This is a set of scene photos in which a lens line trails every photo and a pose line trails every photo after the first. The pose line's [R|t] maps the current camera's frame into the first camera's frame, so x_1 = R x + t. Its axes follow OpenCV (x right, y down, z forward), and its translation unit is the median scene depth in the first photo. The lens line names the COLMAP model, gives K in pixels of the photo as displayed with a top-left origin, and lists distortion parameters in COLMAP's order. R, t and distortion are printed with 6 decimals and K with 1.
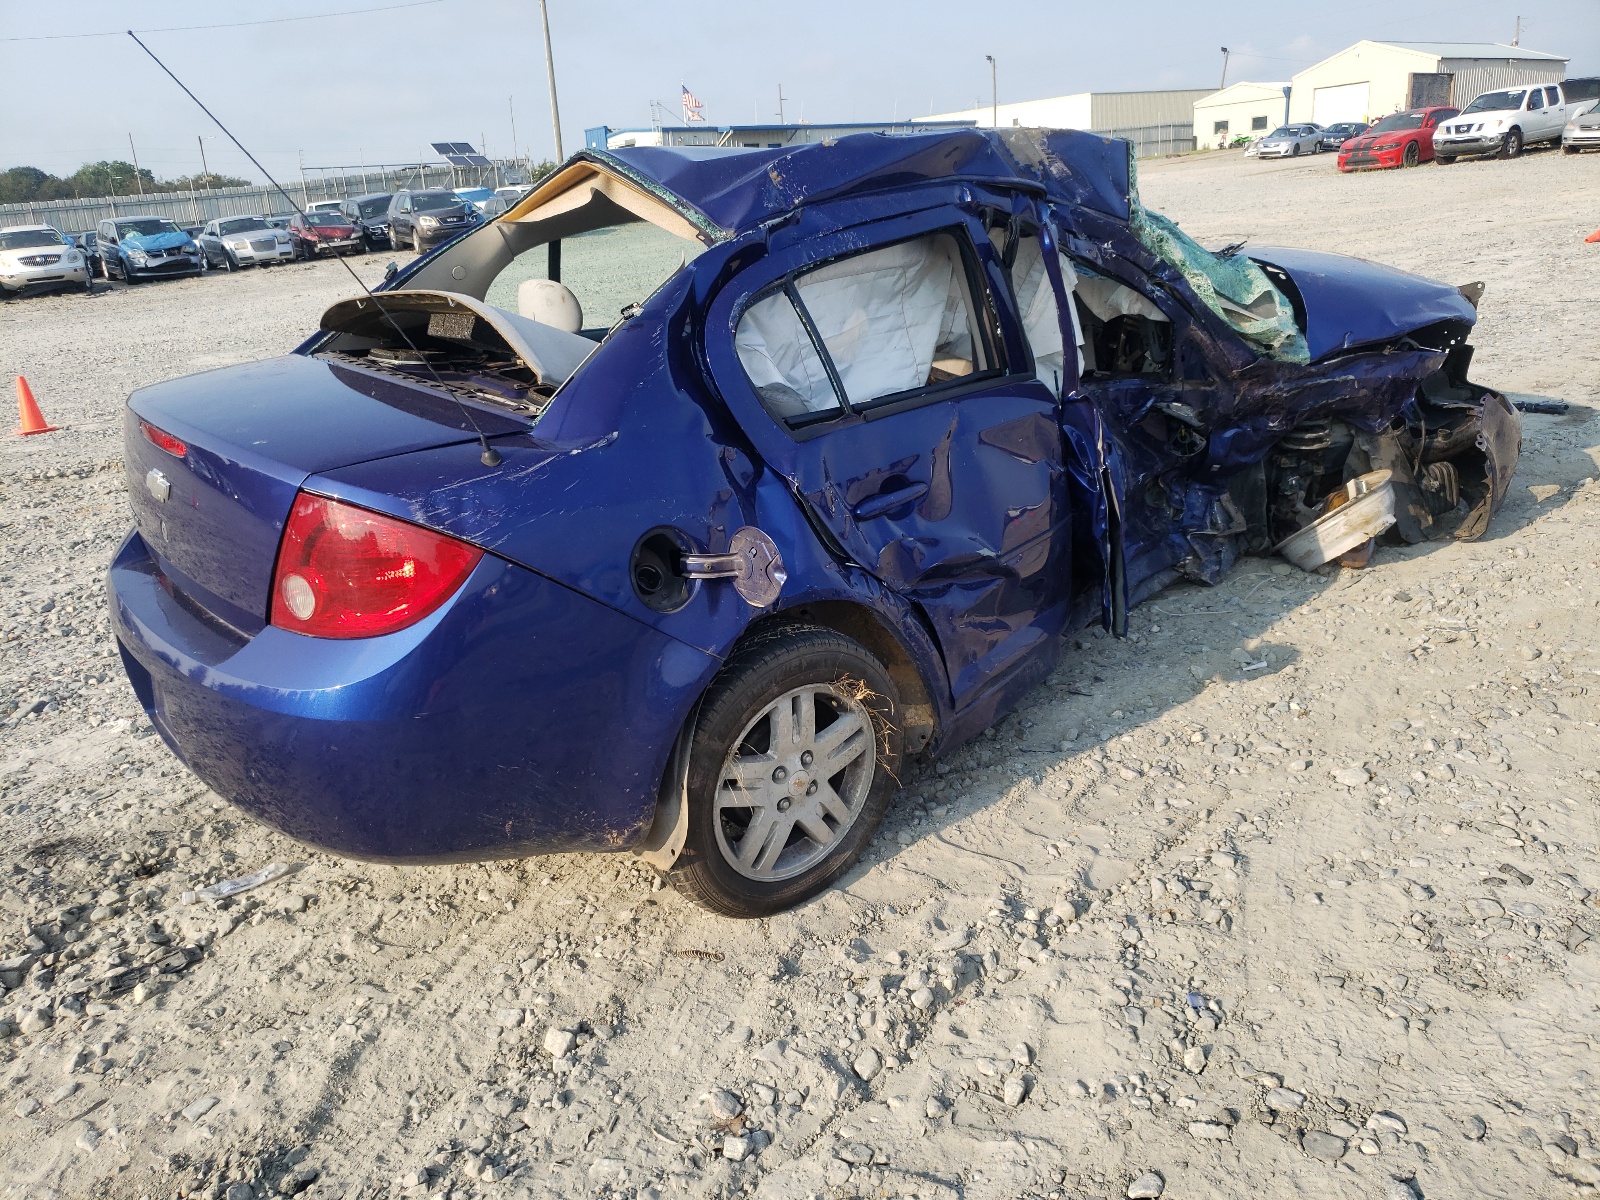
lens RADIAL K [[1274.6, 0, 787.3], [0, 1274.6, 627.0], [0, 0, 1]] dist [0.000908, -0.007626]
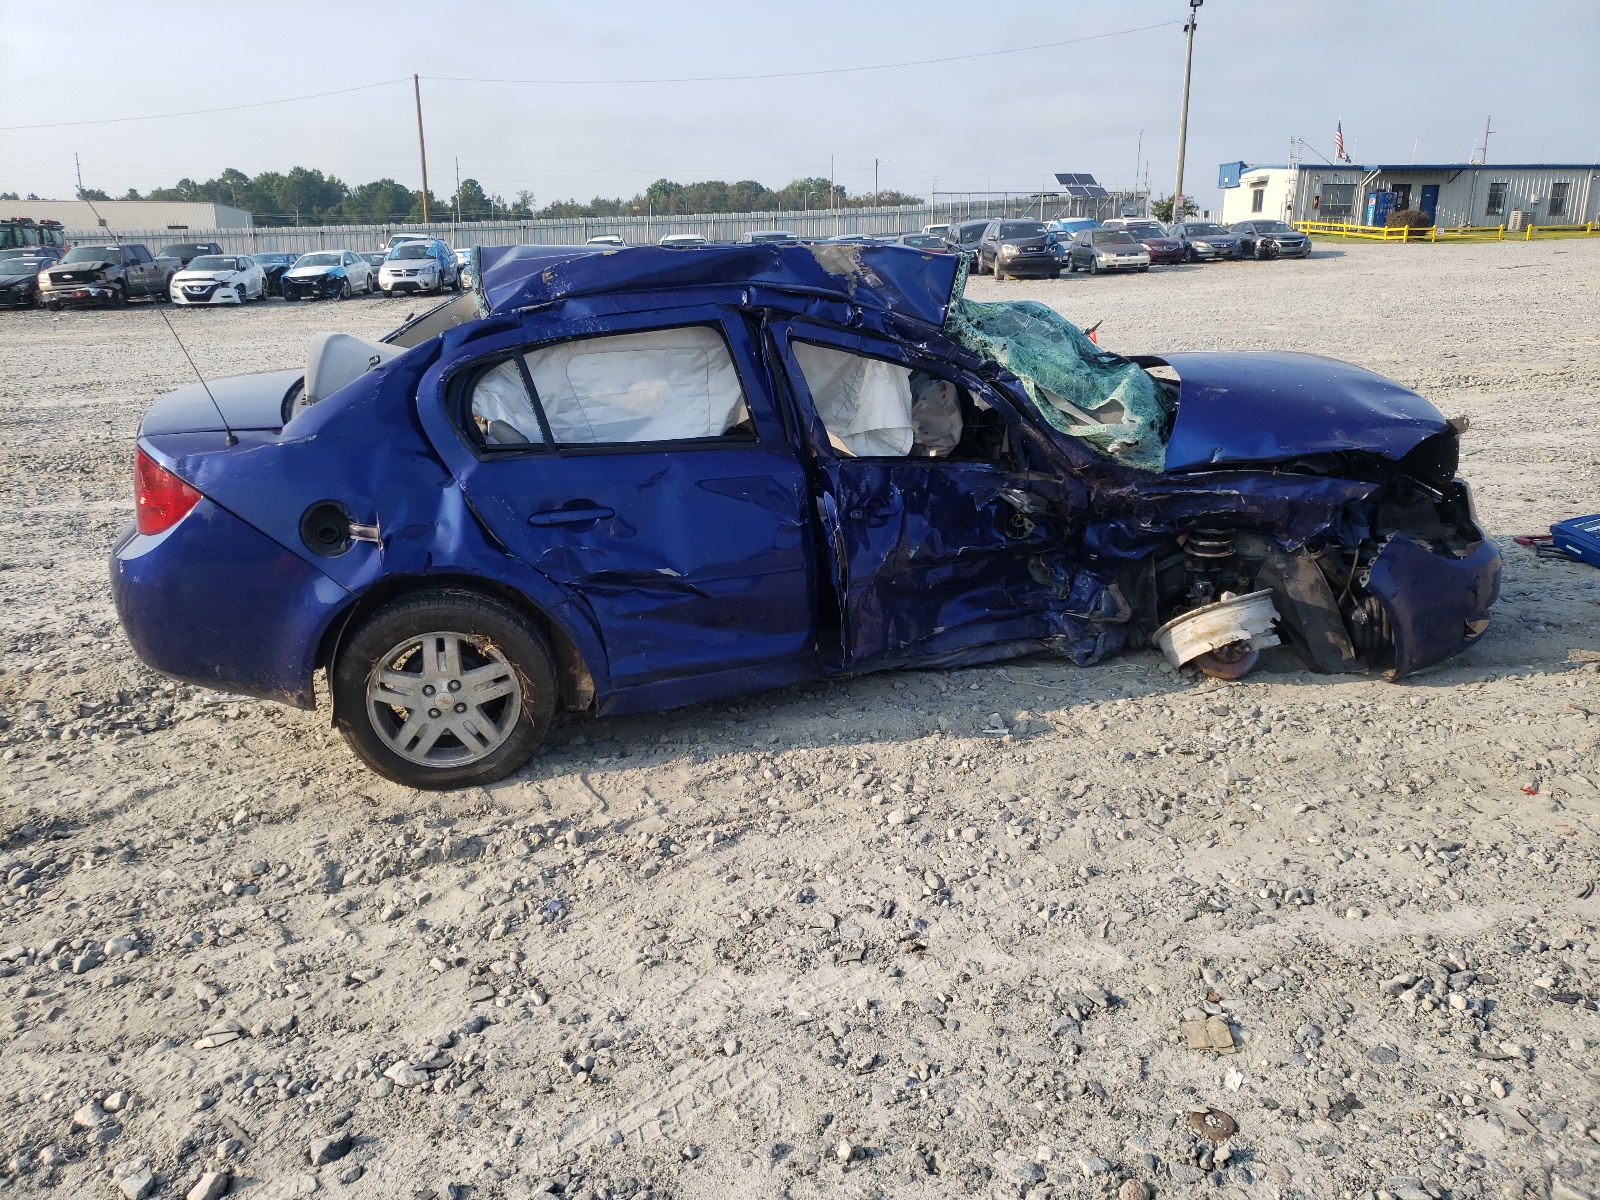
lens RADIAL K [[1274.6, 0, 787.3], [0, 1274.6, 627.0], [0, 0, 1]] dist [0.000908, -0.007626]
pose [[0.871056, 0.193335, -0.451534, 0.675232], [-0.200122, 0.979208, 0.033214, -0.057582], [0.448567, 0.061431, 0.891636, -0.073975]]
